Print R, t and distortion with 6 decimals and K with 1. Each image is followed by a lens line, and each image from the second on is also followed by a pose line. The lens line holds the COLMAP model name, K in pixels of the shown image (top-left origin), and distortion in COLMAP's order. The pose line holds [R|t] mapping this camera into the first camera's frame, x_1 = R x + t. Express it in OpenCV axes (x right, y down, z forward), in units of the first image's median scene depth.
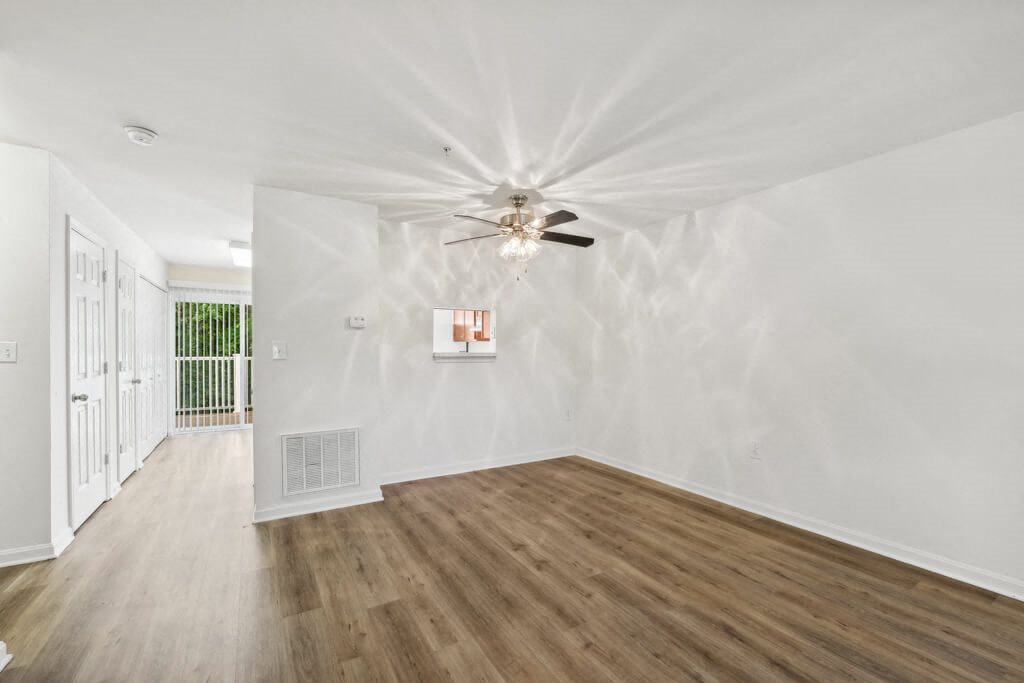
lens RADIAL K [[416.6, 0, 512.0], [0, 416.6, 341.5], [0, 0, 1]] dist [-0.000155, -0.000020]
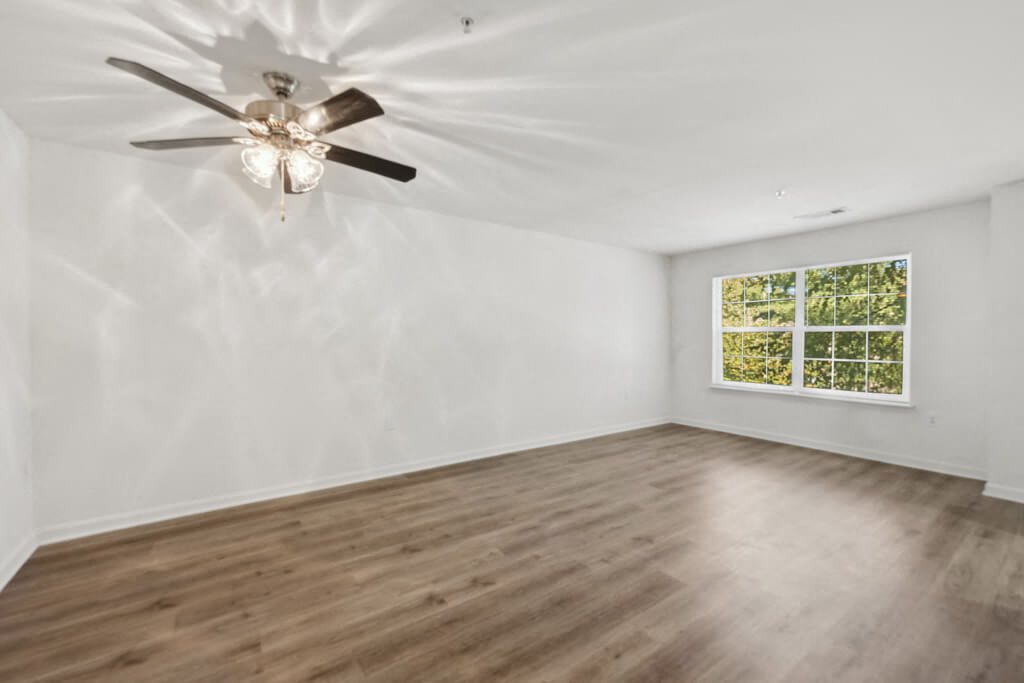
lens RADIAL K [[402.5, 0, 509.7], [0, 402.5, 333.3], [0, 0, 1]] dist [0.000446, -0.000087]
pose [[-0.029907, 0.003005, 0.999548, -0.617627], [-0.016832, 0.999852, -0.003509, 0.007477], [-0.999411, -0.016930, -0.029852, 0.764539]]
